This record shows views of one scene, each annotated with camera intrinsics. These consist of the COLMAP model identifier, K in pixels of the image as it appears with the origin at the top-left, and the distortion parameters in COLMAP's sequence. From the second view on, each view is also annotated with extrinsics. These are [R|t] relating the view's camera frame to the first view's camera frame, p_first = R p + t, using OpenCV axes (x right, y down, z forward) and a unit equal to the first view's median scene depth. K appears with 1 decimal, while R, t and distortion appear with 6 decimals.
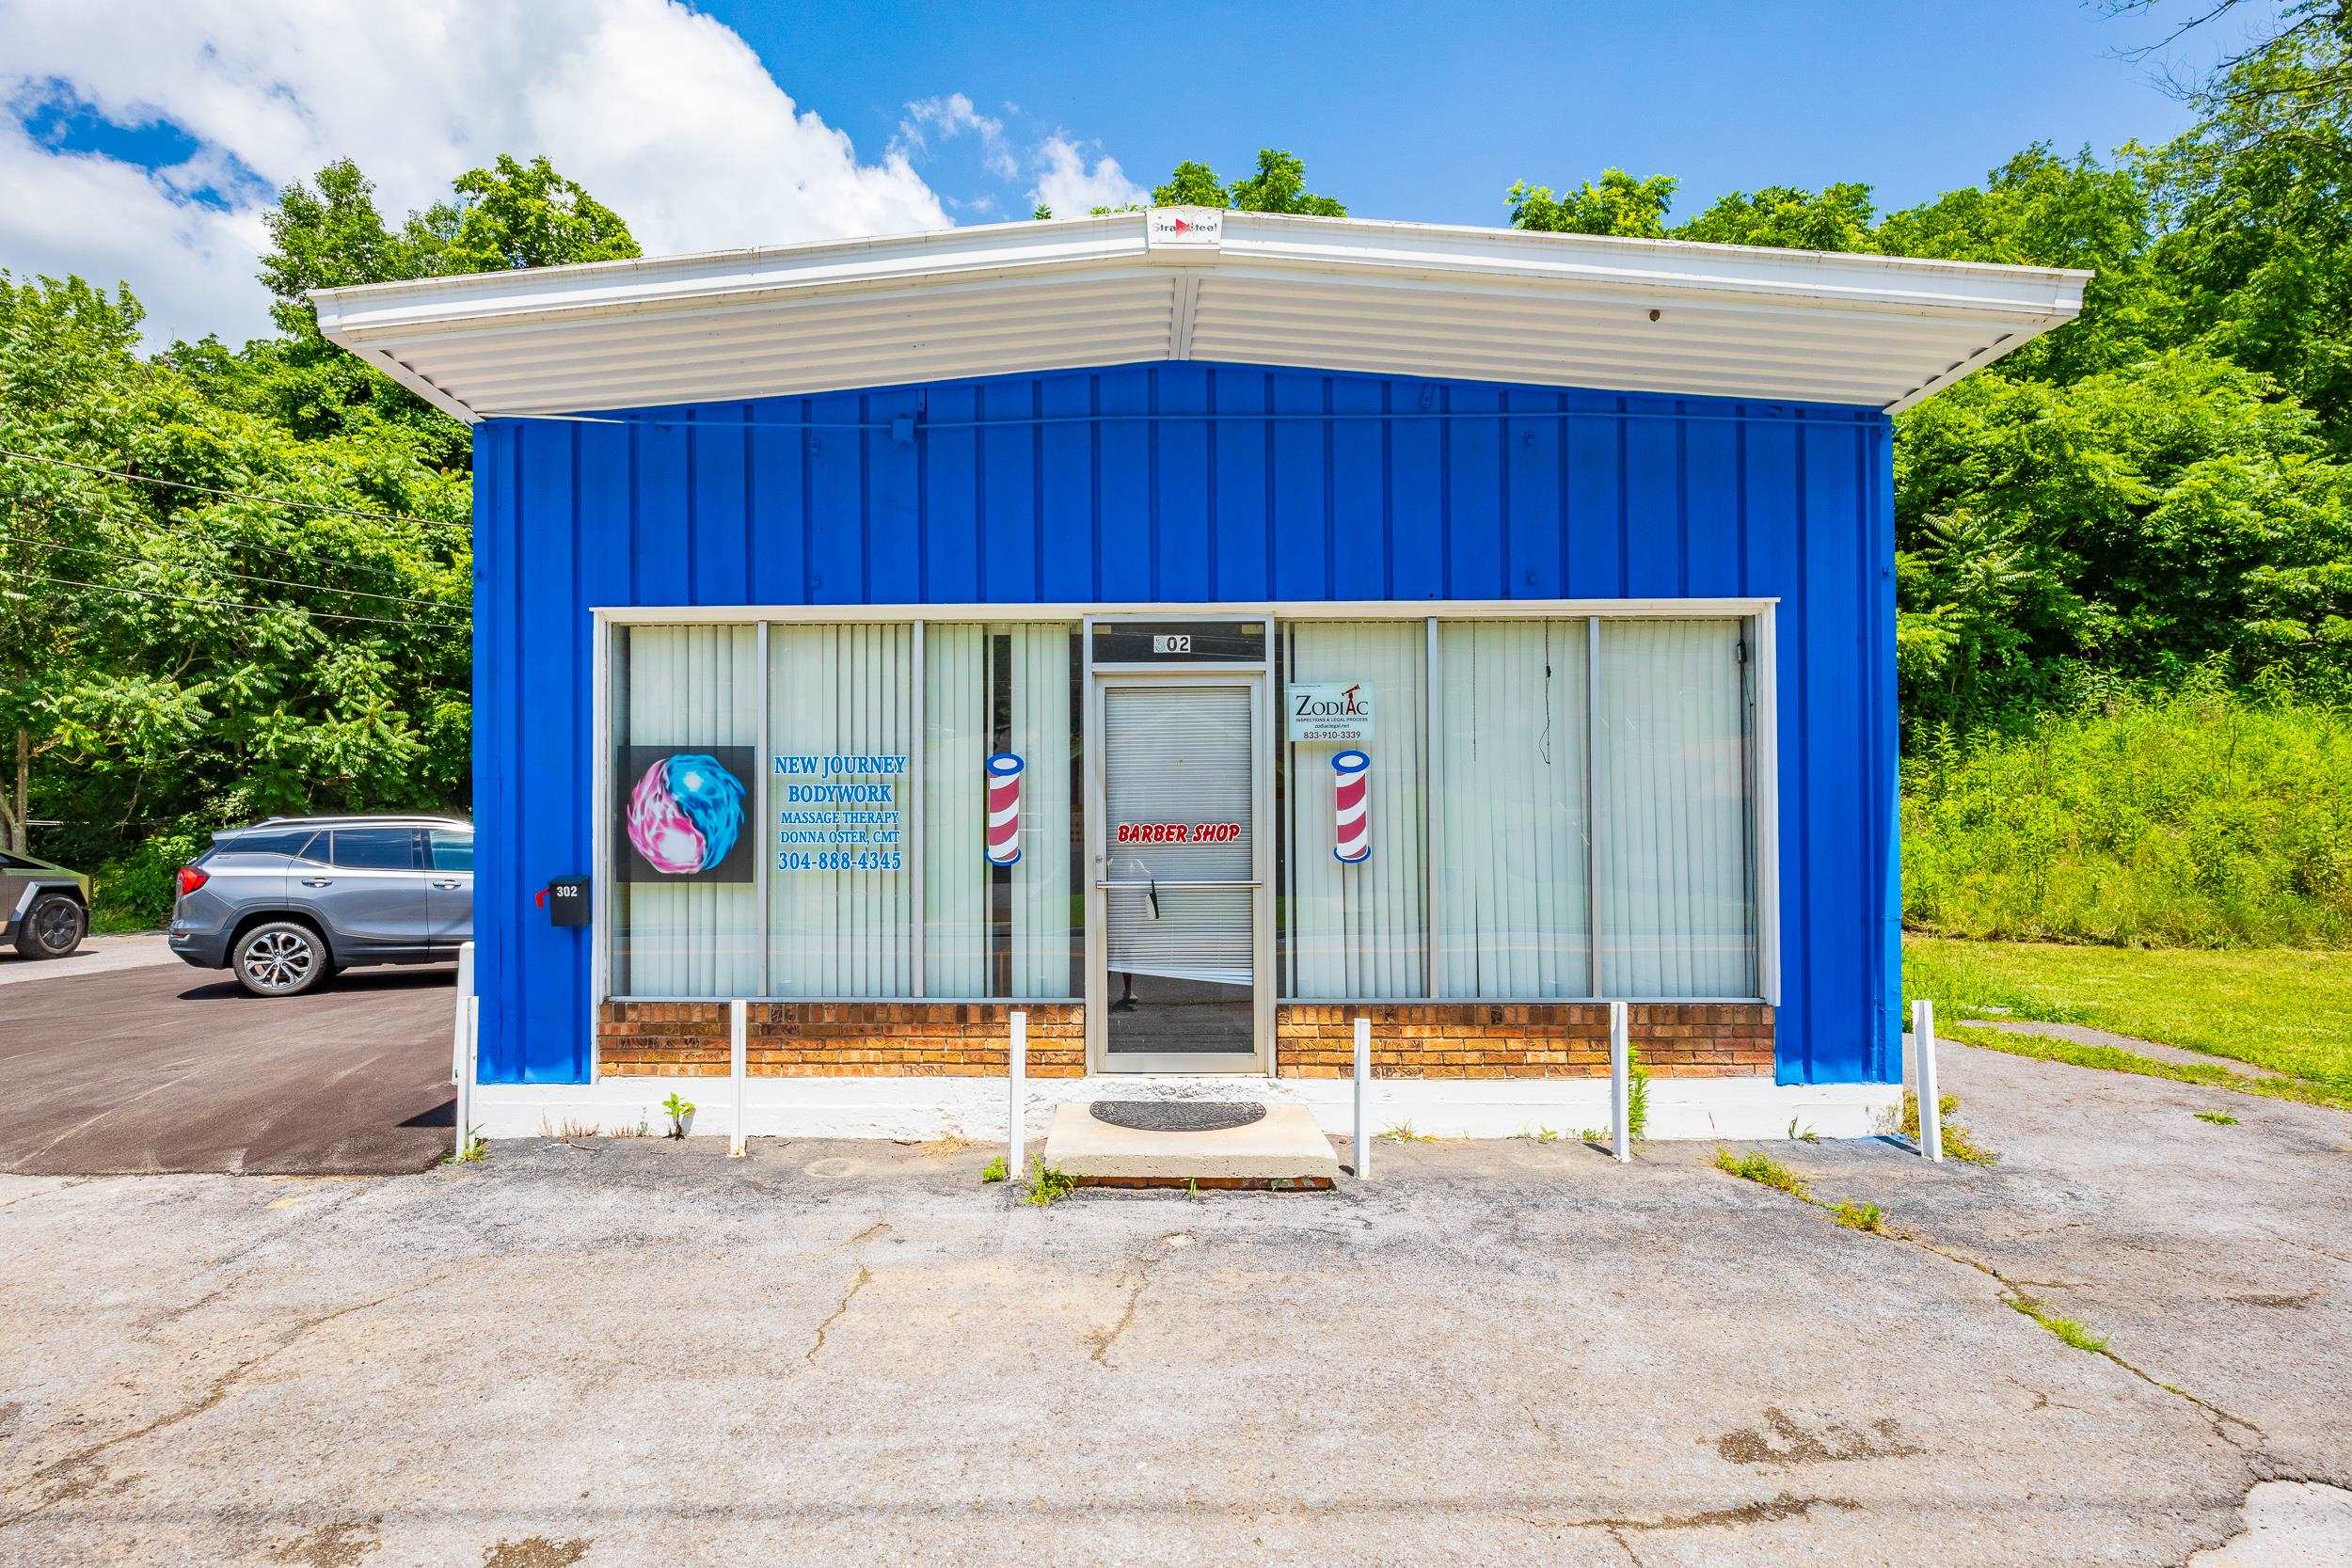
lens RADIAL K [[1162.1, 0, 1063.4], [0, 1162.1, 807.8], [0, 0, 1]] dist [0.001068, -0.000766]
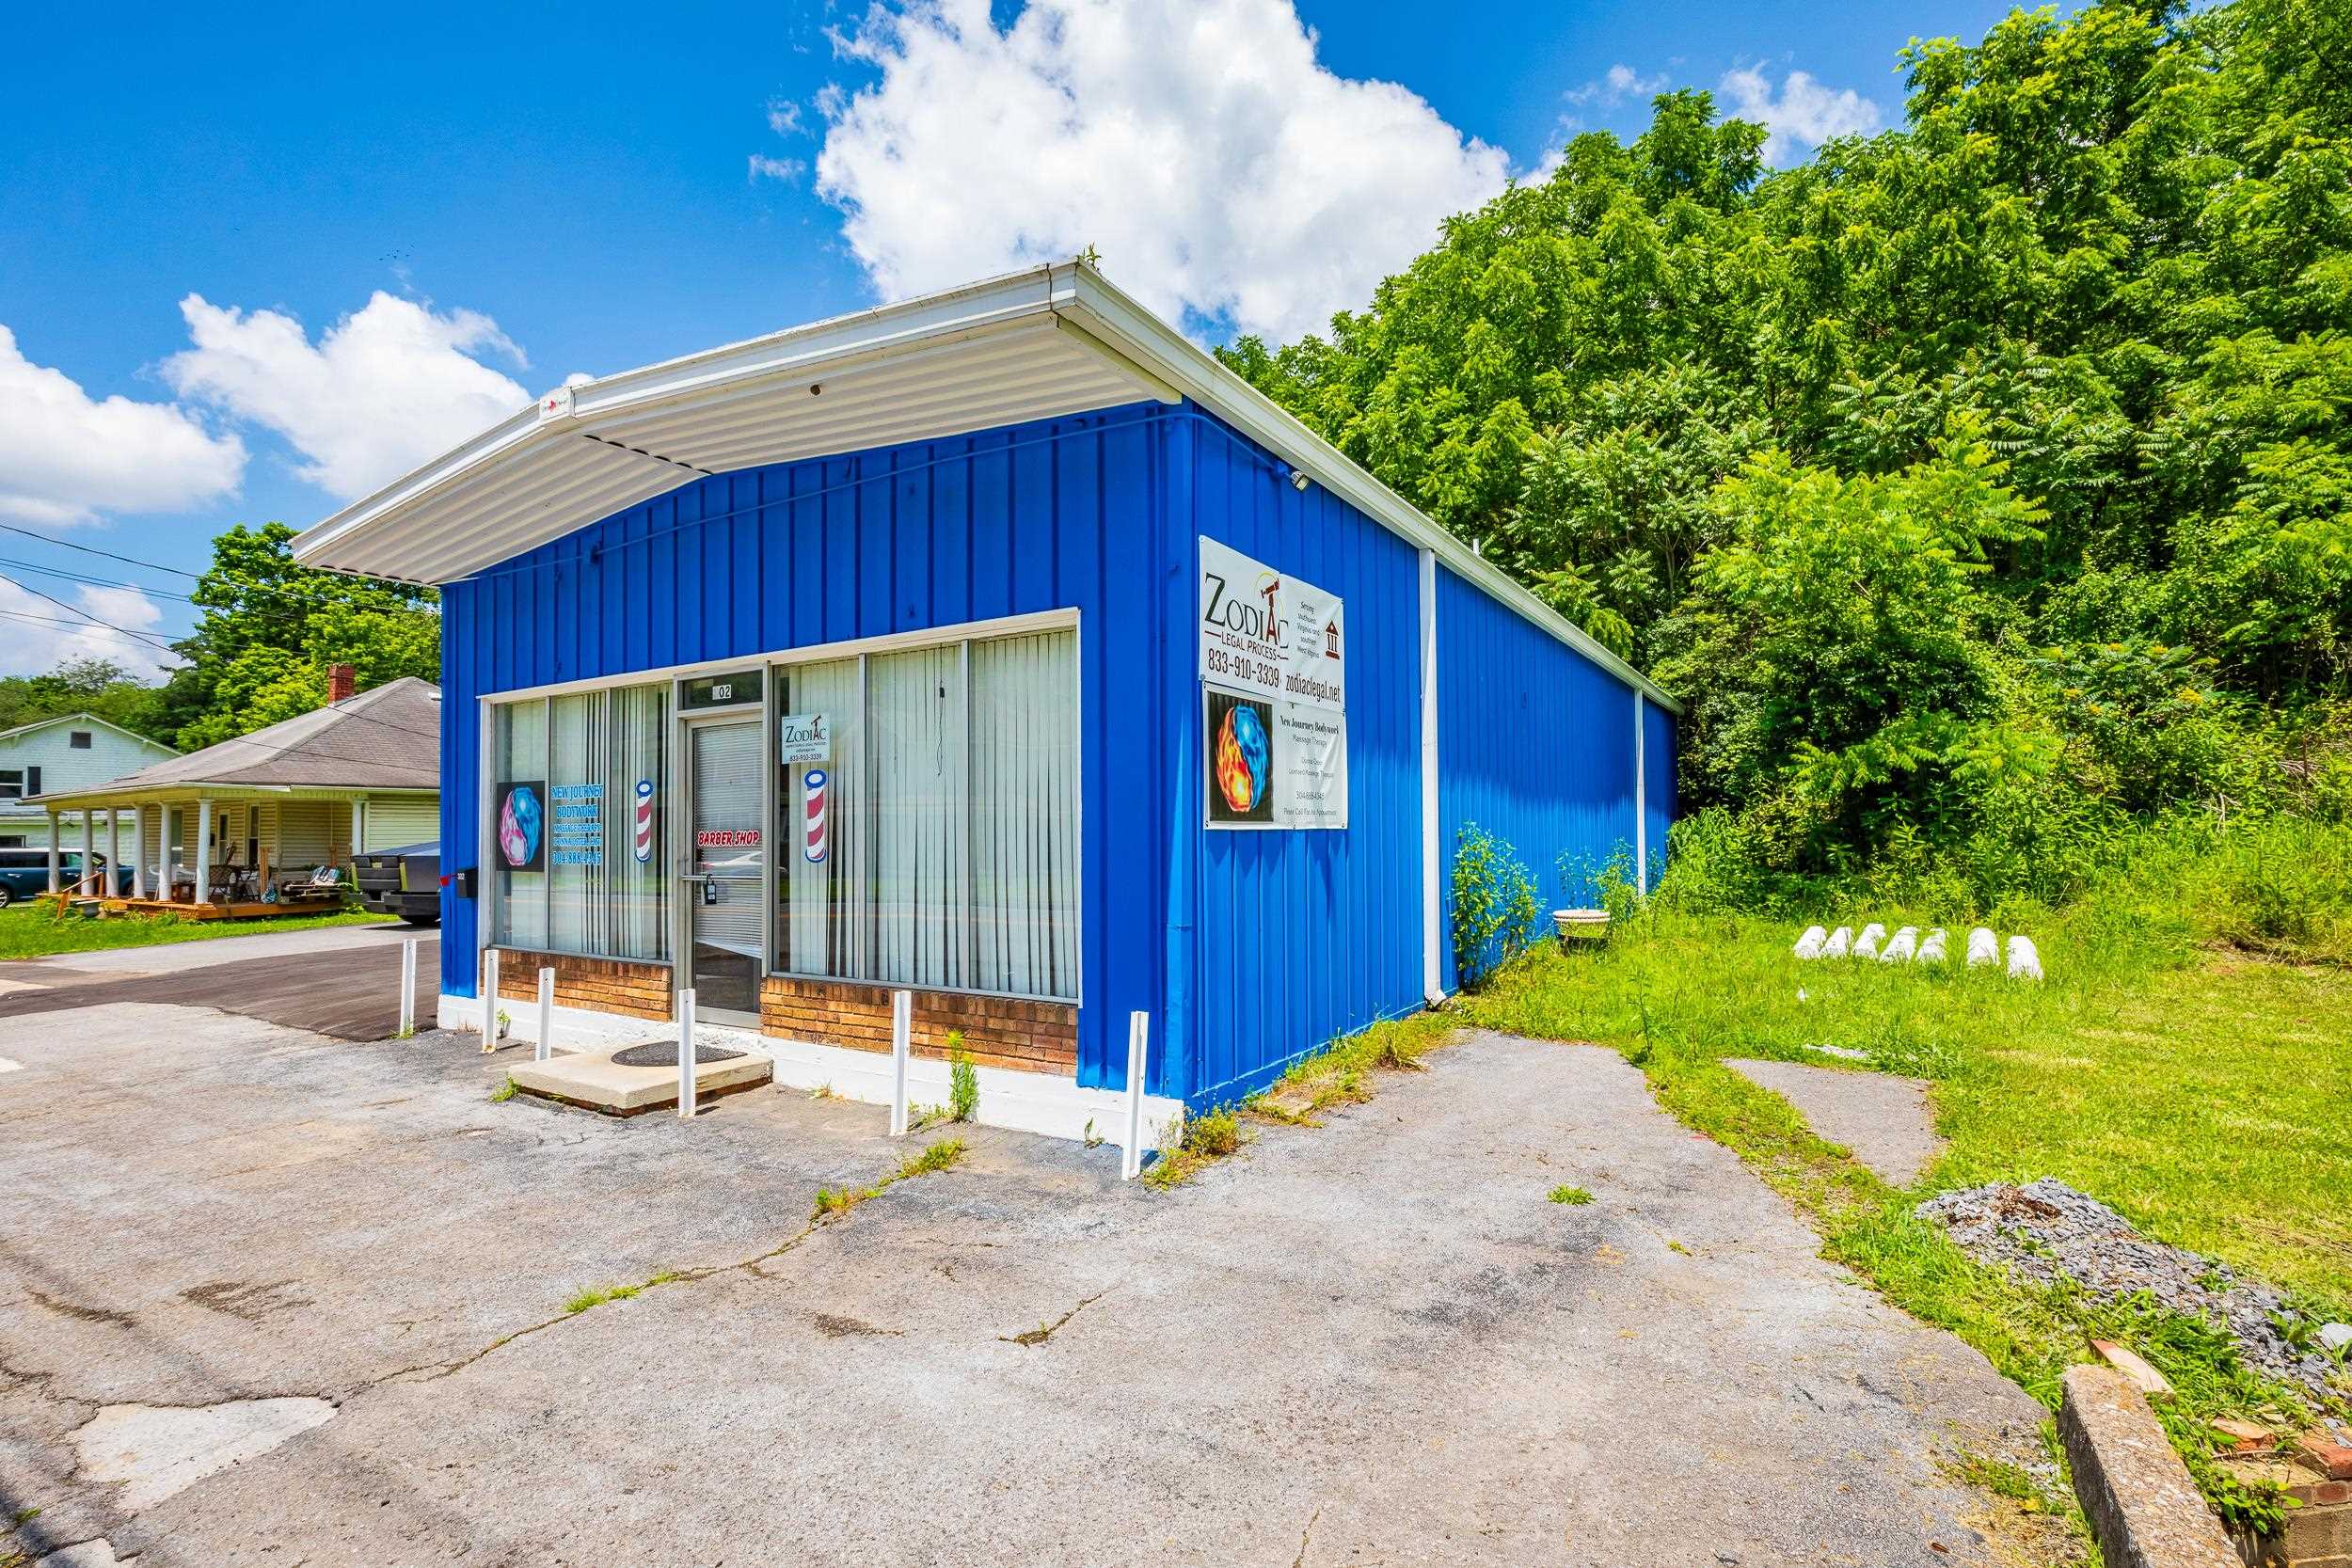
lens RADIAL K [[1060.0, 0, 1169.3], [0, 1060.0, 774.2], [0, 0, 1]] dist [-0.001133, -0.000804]
pose [[0.863026, -0.033616, -0.504040, 1.142281], [0.025386, 0.999409, -0.023187, -0.009569], [0.504521, 0.007215, 0.863369, 0.237890]]
